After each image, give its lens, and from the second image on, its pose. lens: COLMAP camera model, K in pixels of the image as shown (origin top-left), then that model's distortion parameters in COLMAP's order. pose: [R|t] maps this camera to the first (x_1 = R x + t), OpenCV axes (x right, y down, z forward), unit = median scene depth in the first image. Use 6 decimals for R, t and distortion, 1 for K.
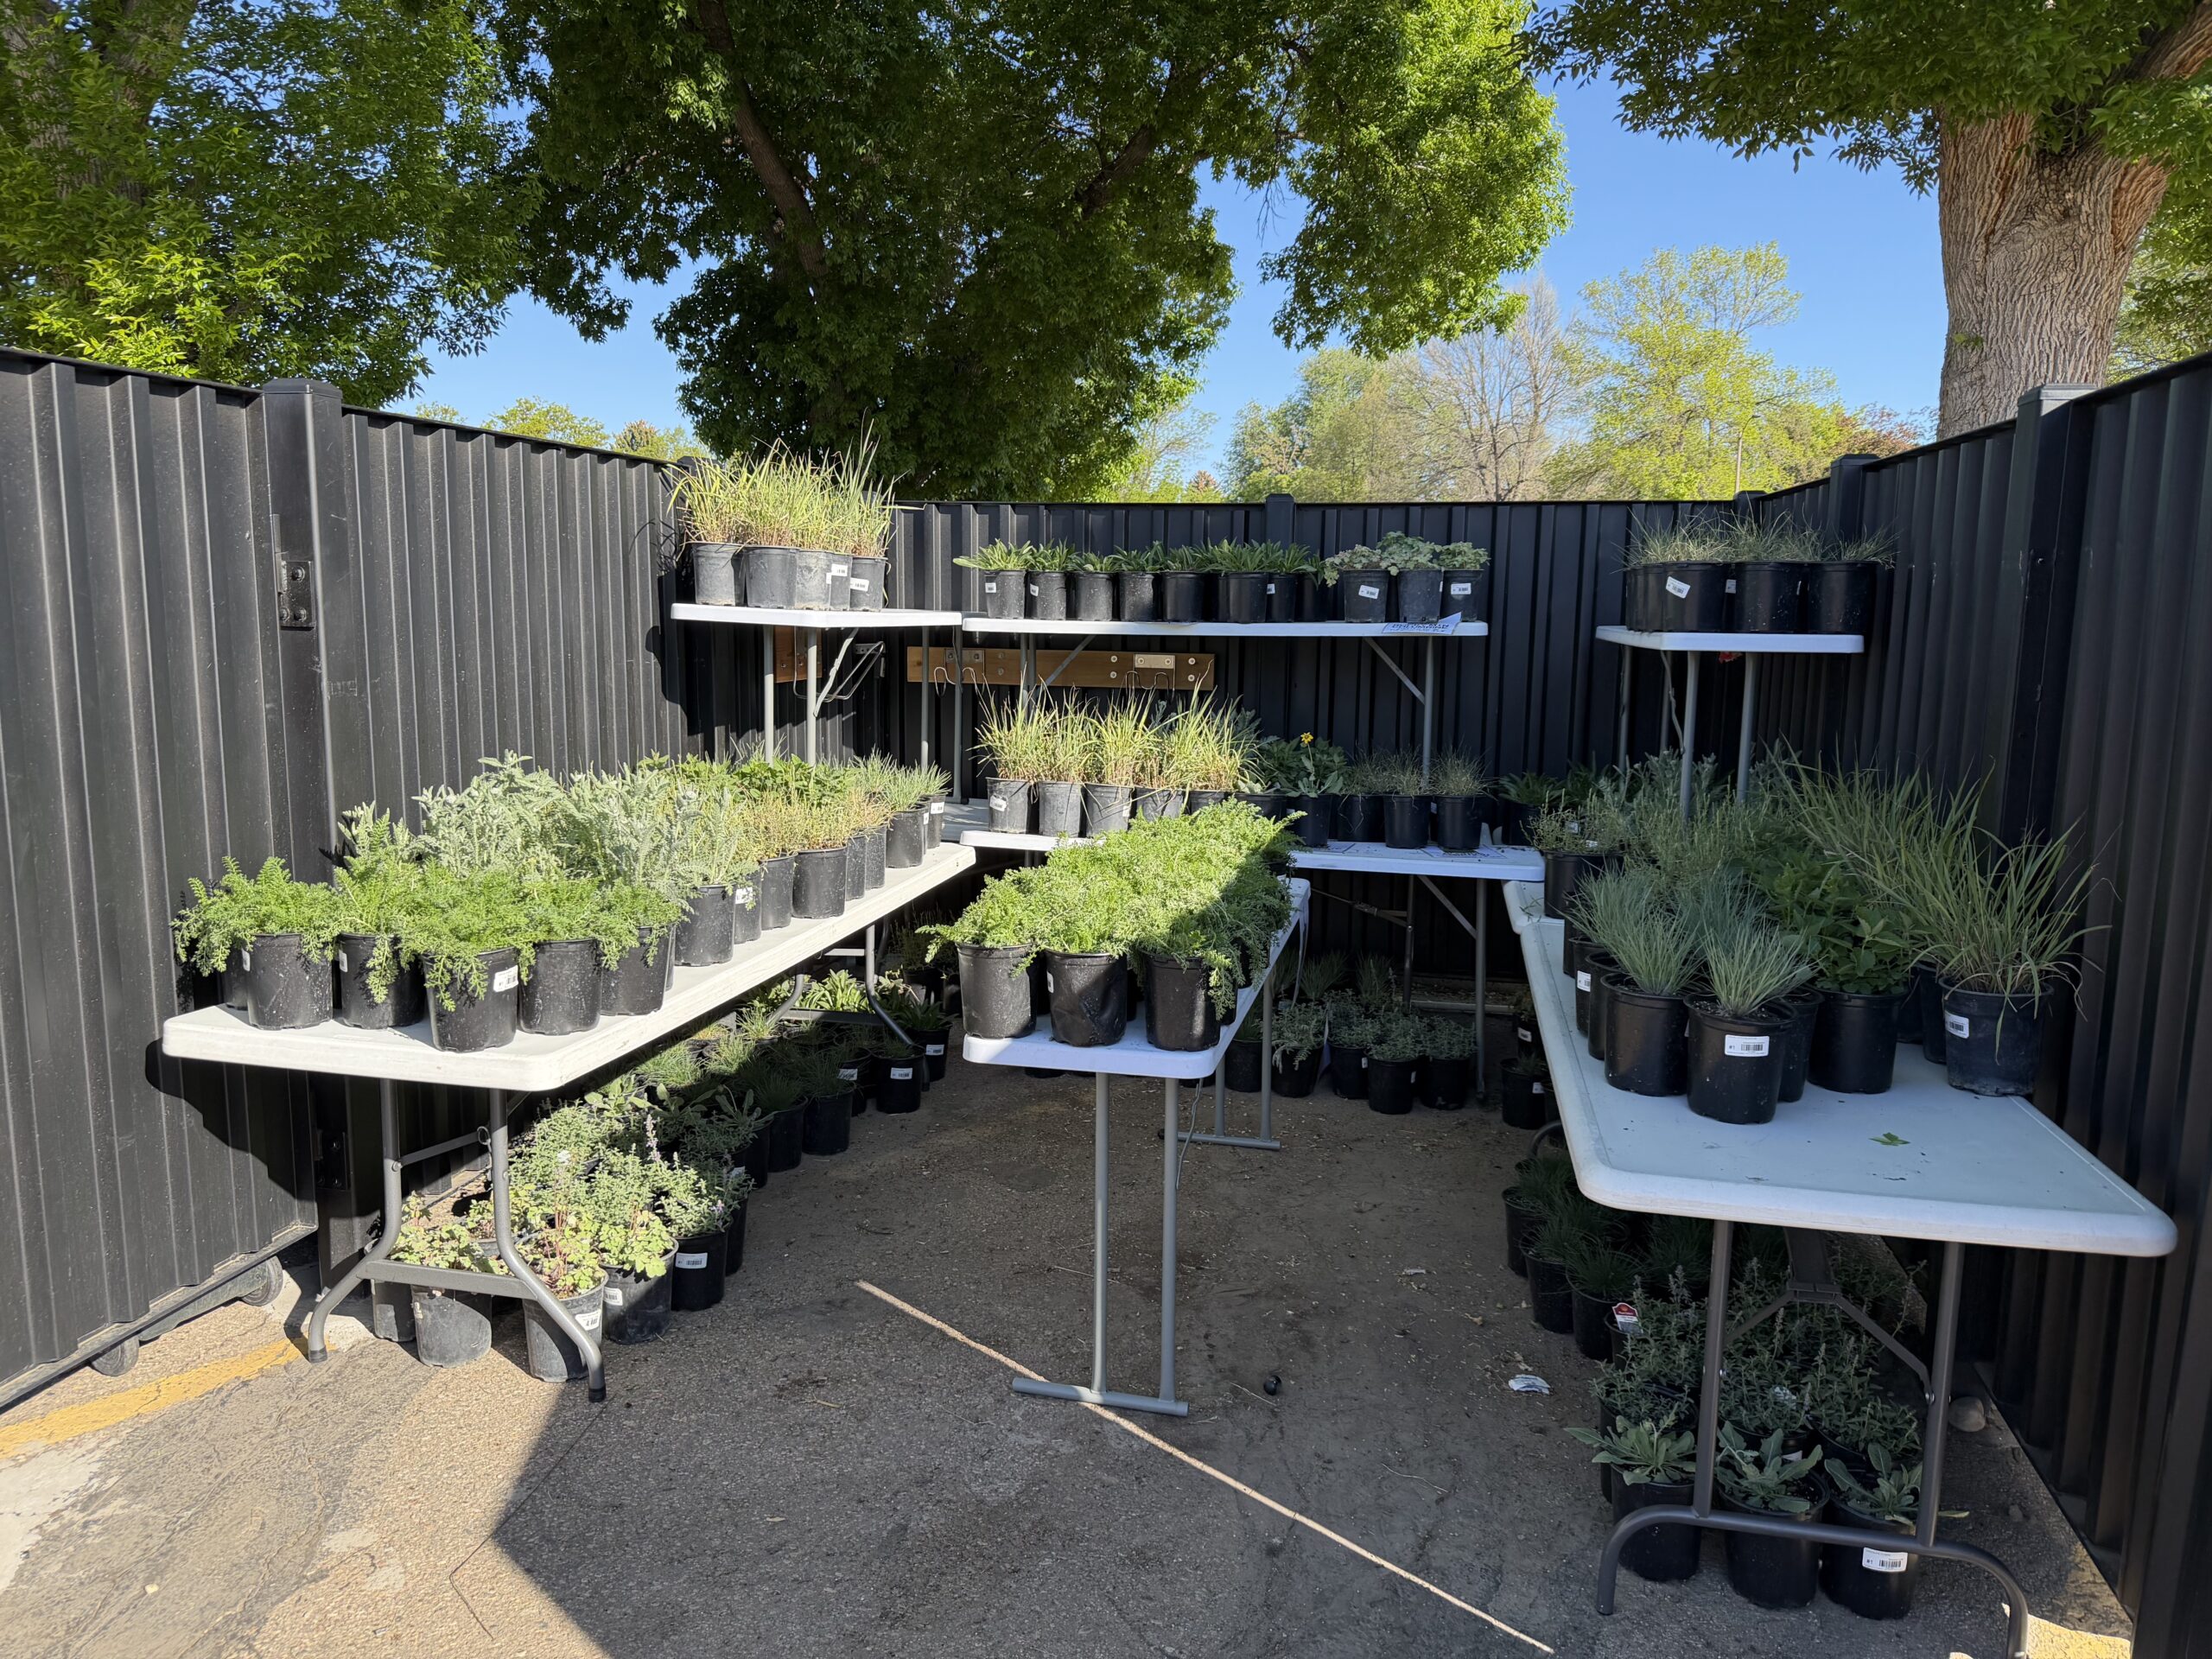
lens RADIAL K [[1561.1, 0, 1106.0], [0, 1561.1, 829.5], [0, 0, 1]] dist [0.058384, -0.085769]
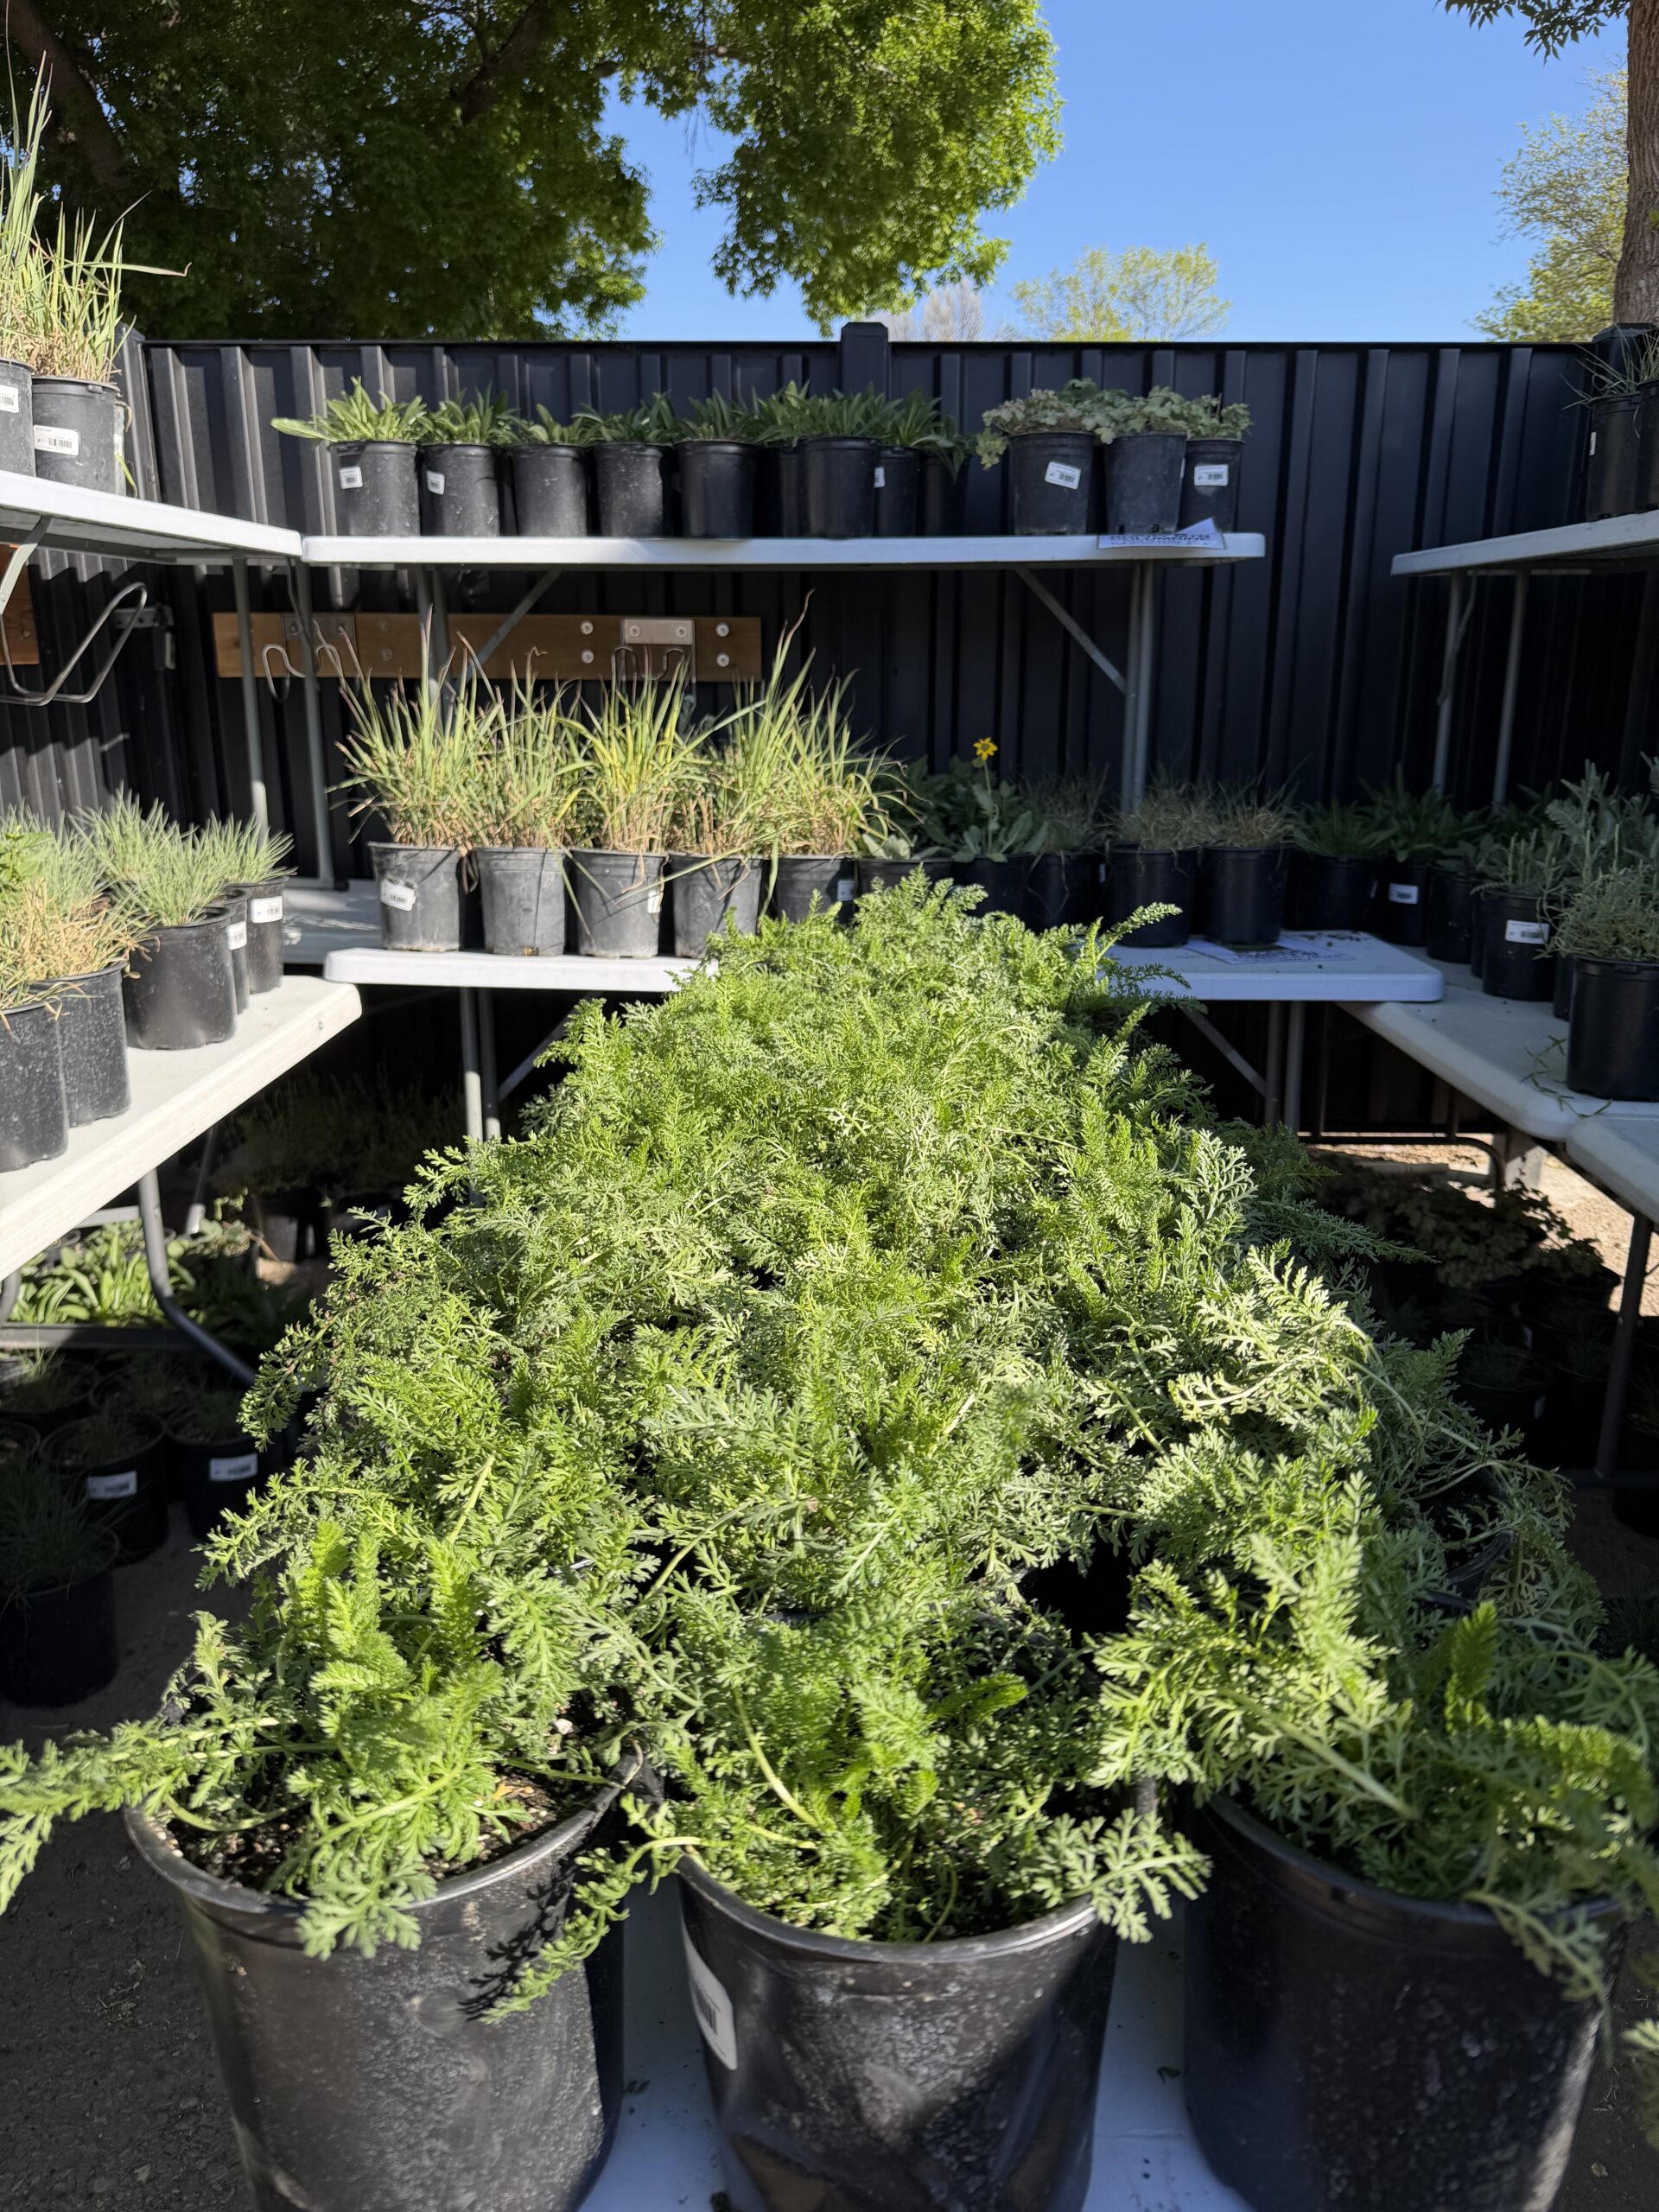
lens RADIAL K [[1561.1, 0, 823.8], [0, 1561.1, 1118.2], [0, 0, 1]] dist [0.058384, -0.085769]
pose [[0.982600, -0.065798, 0.173686, -0.023666], [0.039943, 0.988126, 0.148363, -0.013833], [-0.181386, -0.138843, 0.973561, 0.426850]]
